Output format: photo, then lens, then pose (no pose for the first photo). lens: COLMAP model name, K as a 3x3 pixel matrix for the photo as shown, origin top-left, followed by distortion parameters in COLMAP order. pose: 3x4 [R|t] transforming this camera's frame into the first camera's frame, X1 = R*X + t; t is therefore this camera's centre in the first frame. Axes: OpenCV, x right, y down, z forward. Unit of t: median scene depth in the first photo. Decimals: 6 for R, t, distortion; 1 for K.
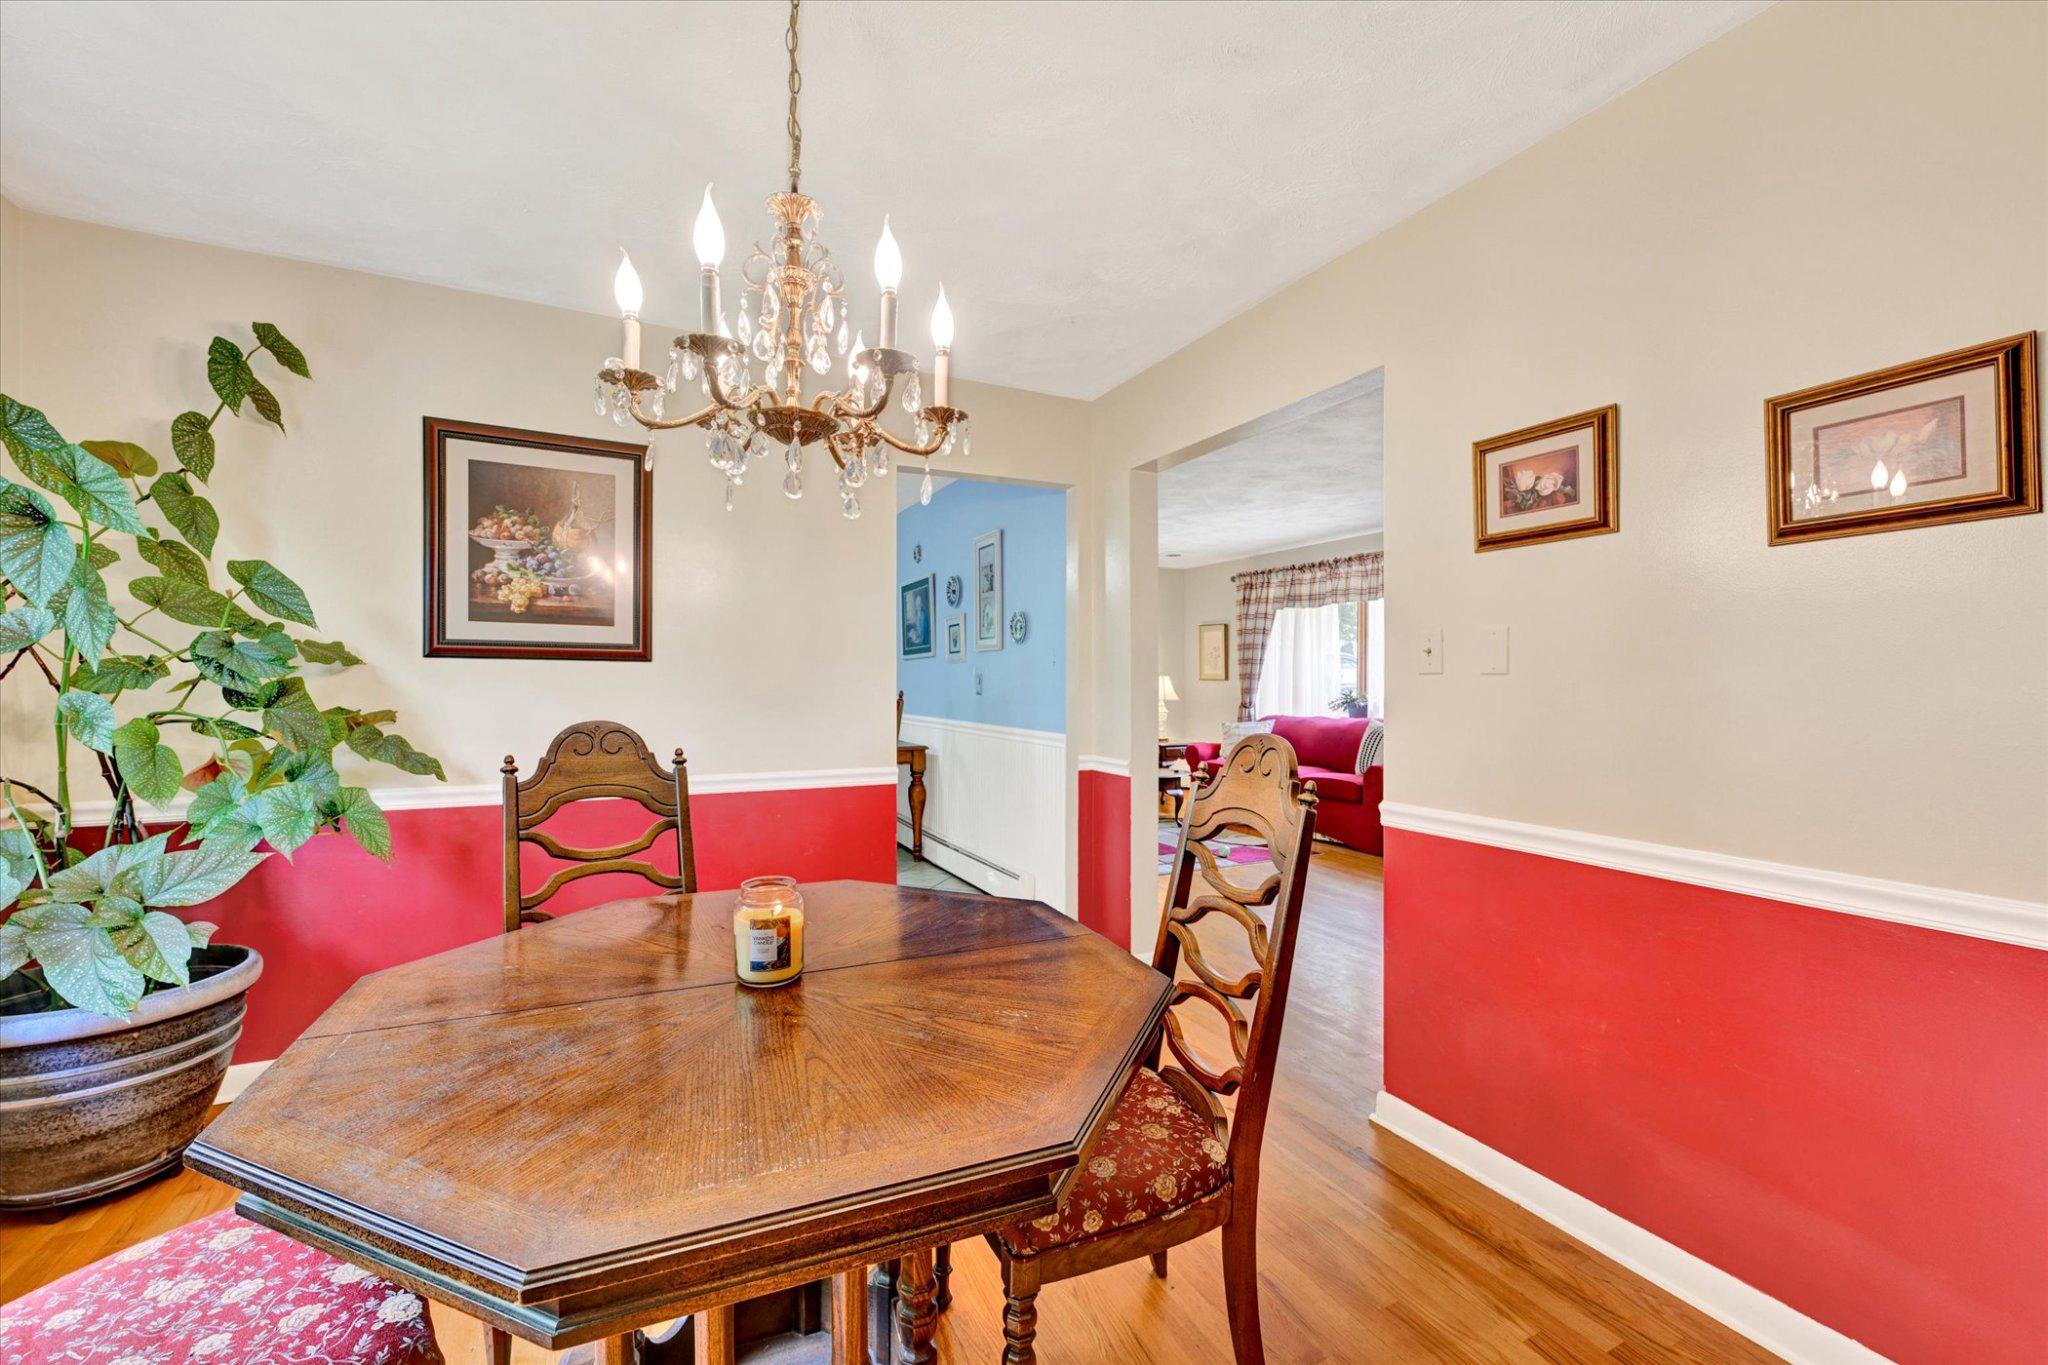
lens RADIAL K [[809.8, 0, 1024.0], [0, 809.8, 682.5], [0, 0, 1]] dist [0.000511, 0.000005]
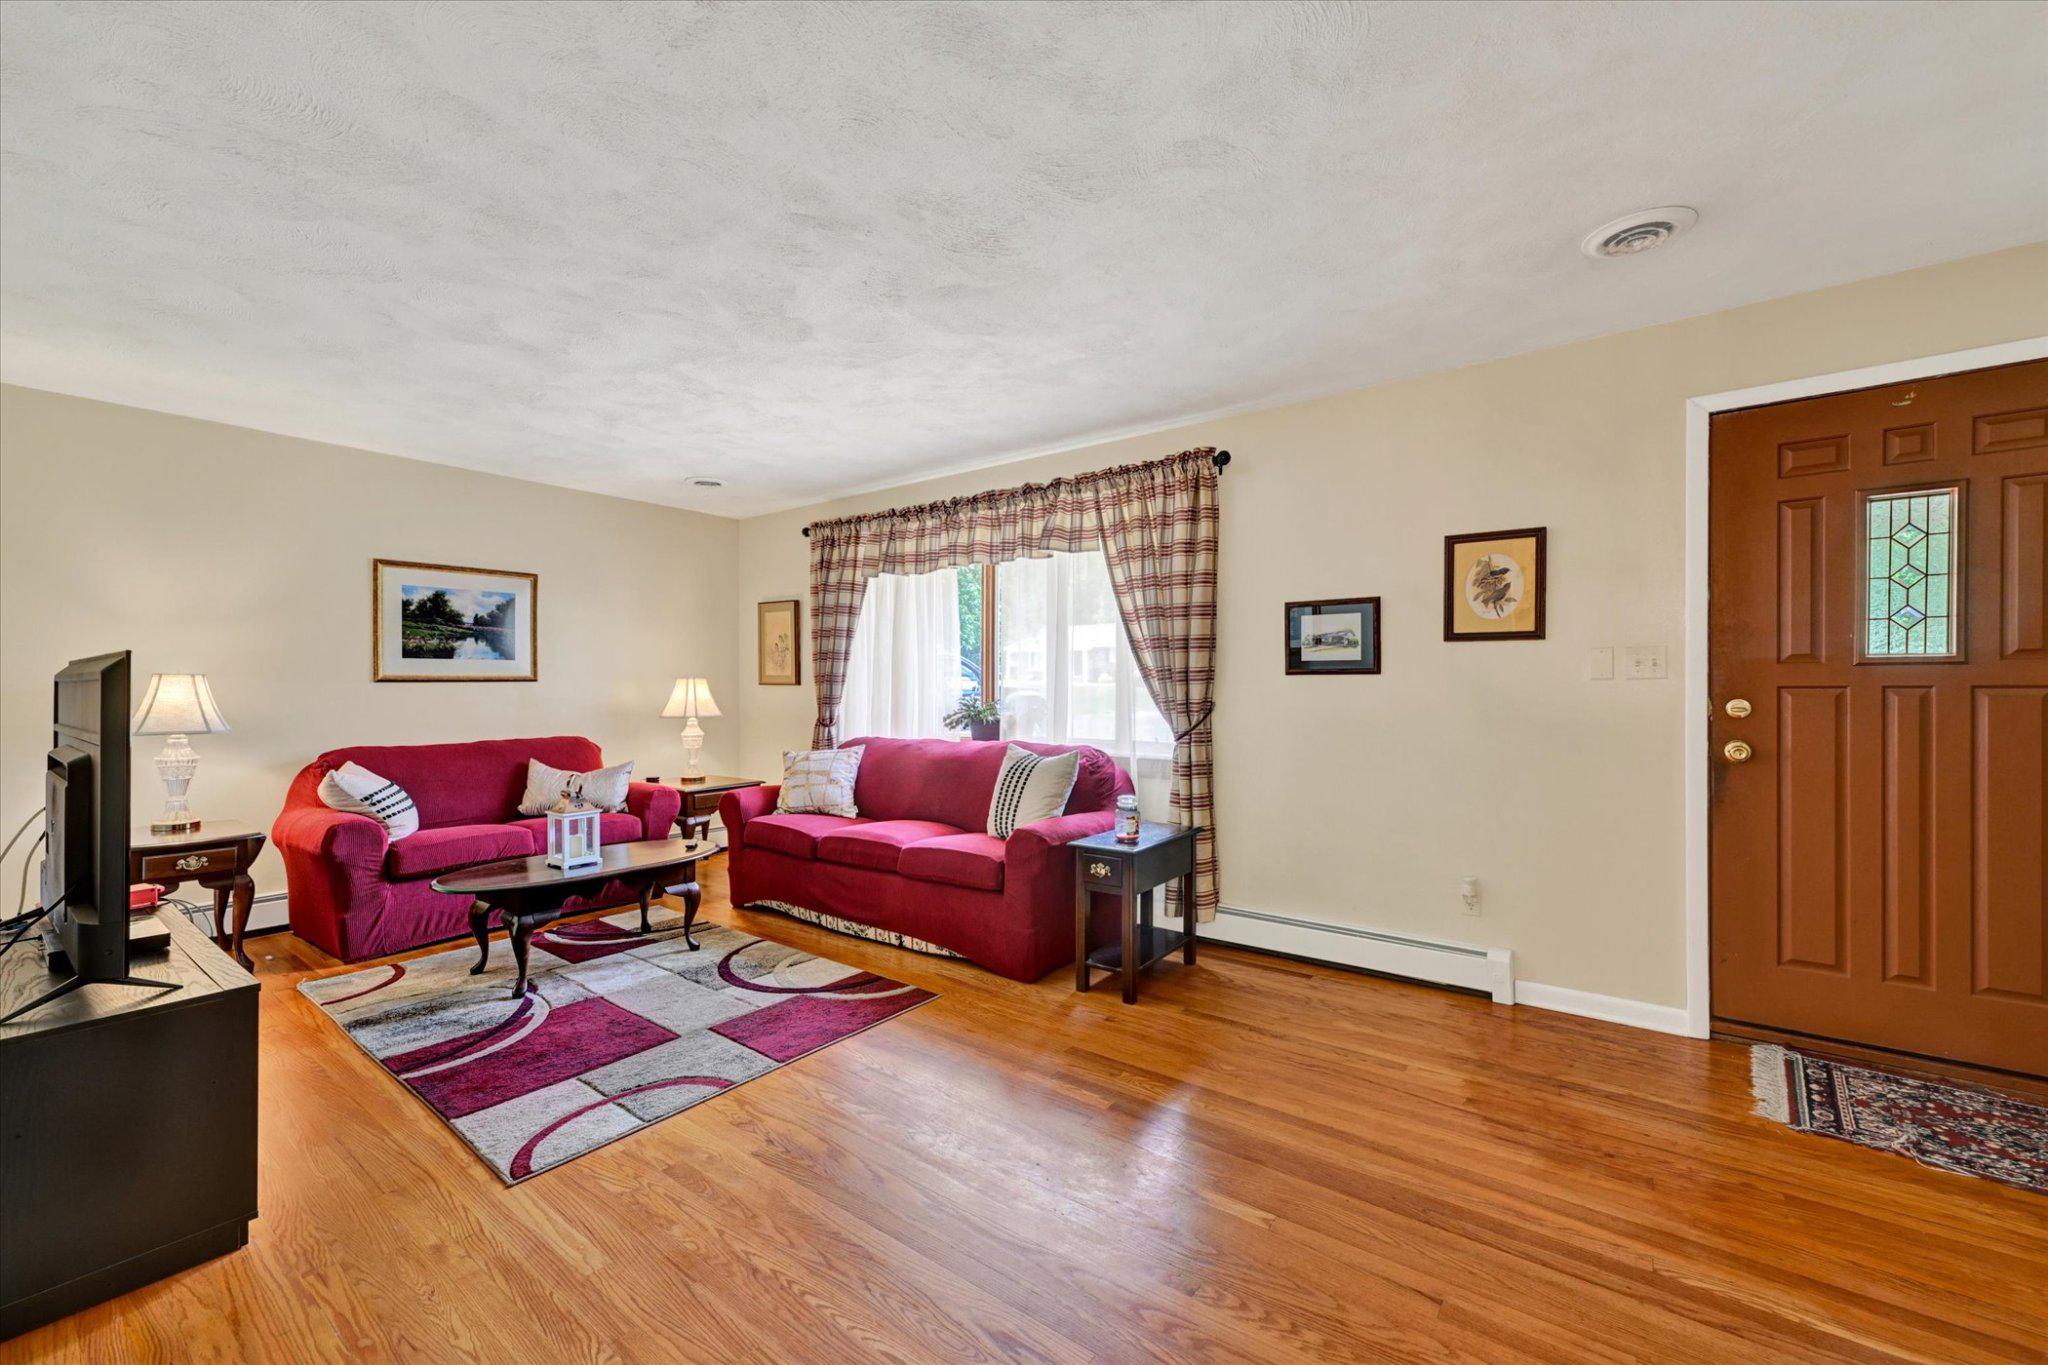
lens RADIAL K [[826.1, 0, 1024.0], [0, 826.1, 682.5], [0, 0, 1]] dist [-0.000282, -0.000016]
pose [[0.890944, 0.001670, 0.454110, 0.119289], [0.002475, 0.999961, -0.008534, 0.001922], [-0.454106, 0.008727, 0.890905, 0.343814]]
